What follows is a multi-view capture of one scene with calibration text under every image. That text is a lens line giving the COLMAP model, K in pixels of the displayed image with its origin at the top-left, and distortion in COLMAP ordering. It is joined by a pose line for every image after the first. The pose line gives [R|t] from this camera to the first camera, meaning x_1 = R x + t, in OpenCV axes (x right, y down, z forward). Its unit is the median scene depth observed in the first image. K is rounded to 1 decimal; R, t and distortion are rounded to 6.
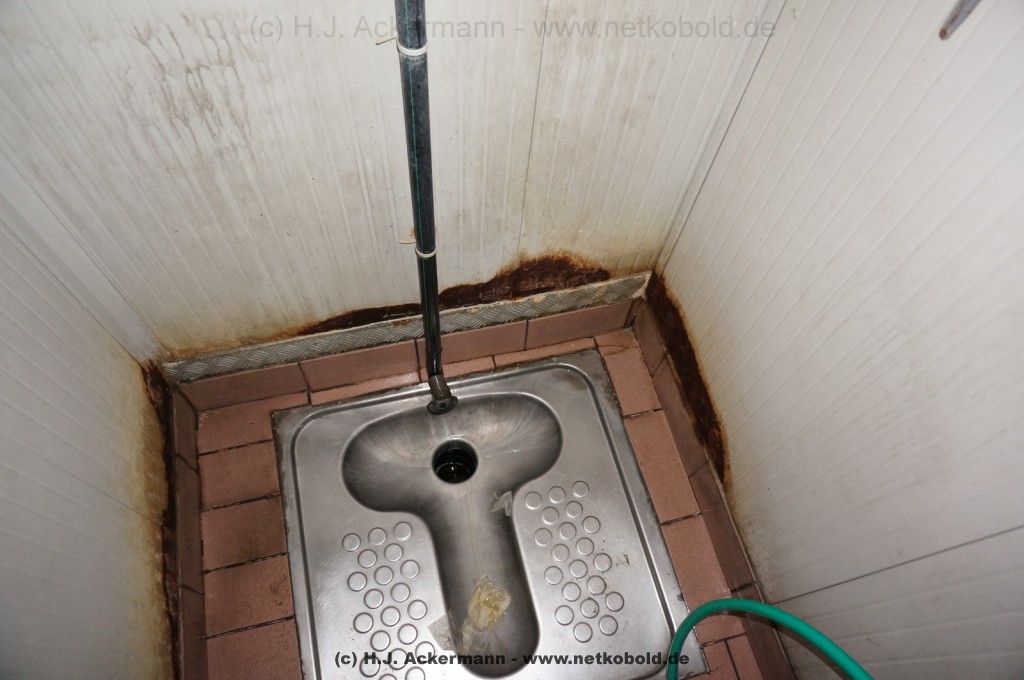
lens RADIAL K [[689.0, 0, 511.5], [0, 689.0, 340.8], [0, 0, 1]] dist [0.010786, 0.005716]
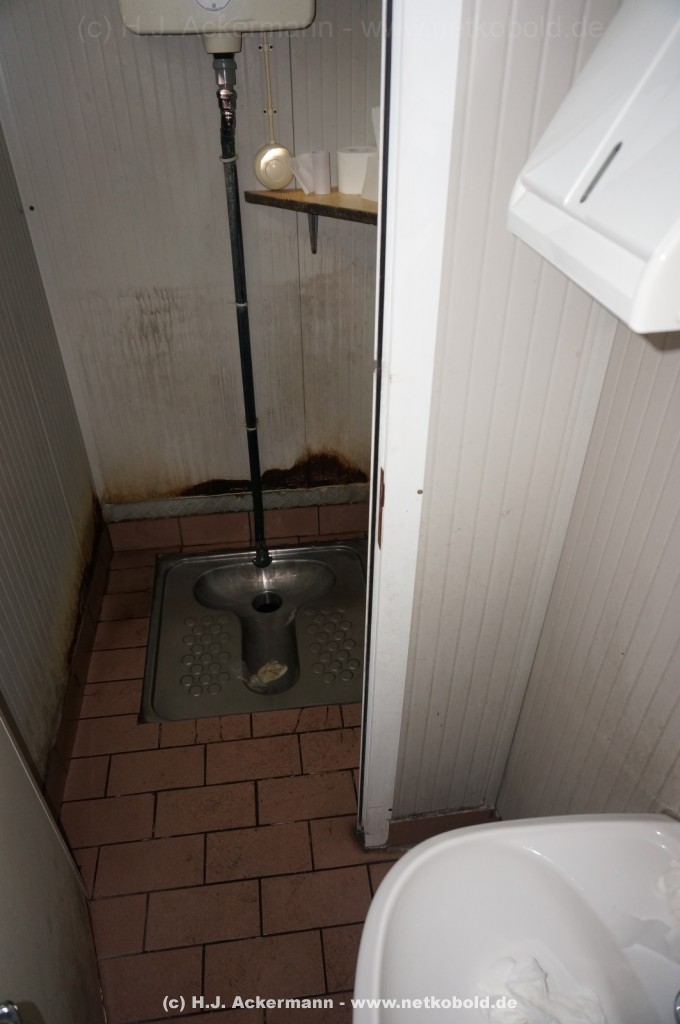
lens RADIAL K [[689.0, 0, 340.6], [0, 689.0, 510.7], [0, 0, 1]] dist [0.010786, 0.005716]
pose [[0.990828, 0.015790, -0.134204, 0.440235], [-0.073803, 0.895173, -0.439566, 1.032012], [0.113195, 0.445439, 0.888128, -0.649003]]
